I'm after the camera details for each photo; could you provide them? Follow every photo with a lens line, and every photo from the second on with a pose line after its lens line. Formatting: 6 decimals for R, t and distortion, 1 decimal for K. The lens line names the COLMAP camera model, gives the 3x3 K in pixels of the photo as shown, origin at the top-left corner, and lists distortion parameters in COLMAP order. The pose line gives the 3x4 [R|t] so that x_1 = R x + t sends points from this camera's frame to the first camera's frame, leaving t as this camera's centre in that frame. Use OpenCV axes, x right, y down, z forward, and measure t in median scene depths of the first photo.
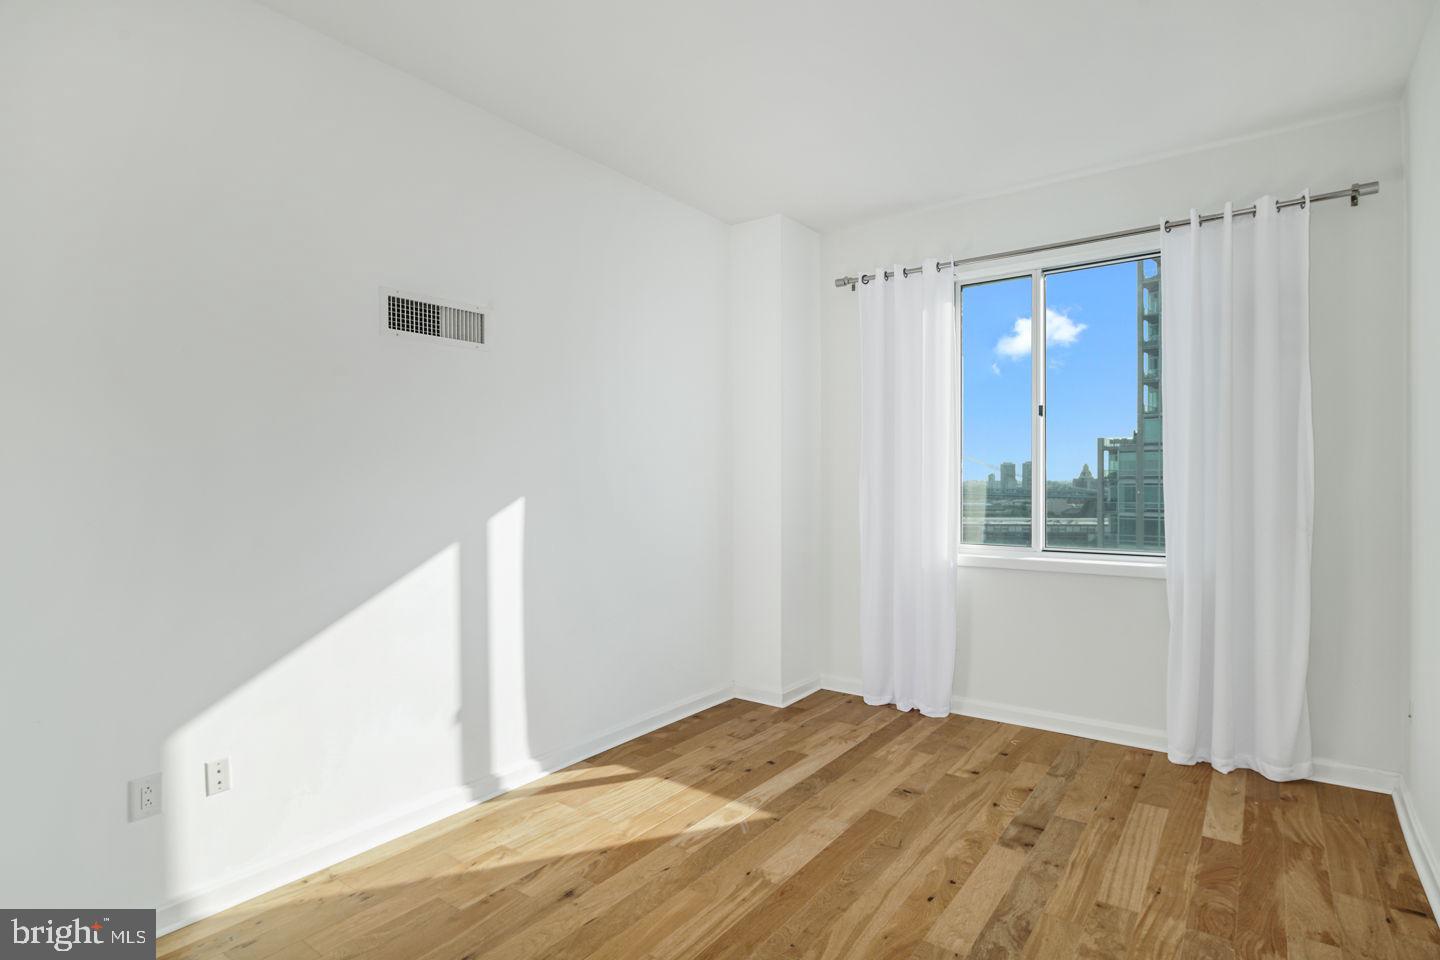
lens RADIAL K [[620.9, 0, 720.6], [0, 620.9, 498.2], [0, 0, 1]] dist [0.000530, -0.000075]
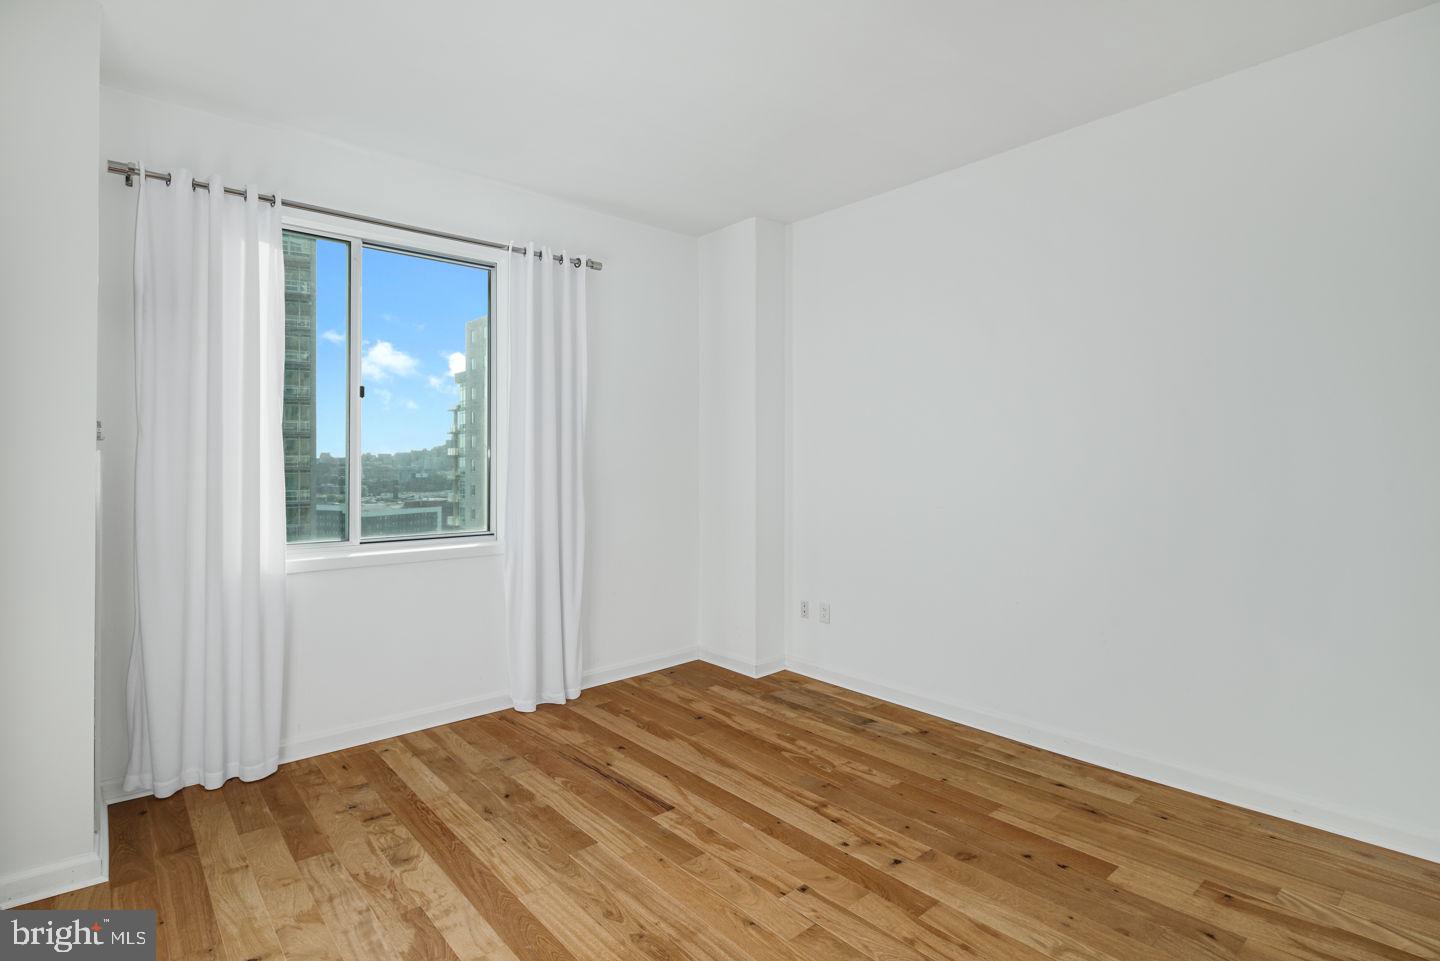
lens RADIAL K [[704.7, 0, 709.9], [0, 704.7, 450.6], [0, 0, 1]] dist [0.003517, -0.000711]
pose [[0.327831, 0.020202, 0.944521, -0.301266], [0.033229, 0.998906, -0.032899, -0.002766], [-0.944152, 0.042171, 0.326801, 0.175898]]
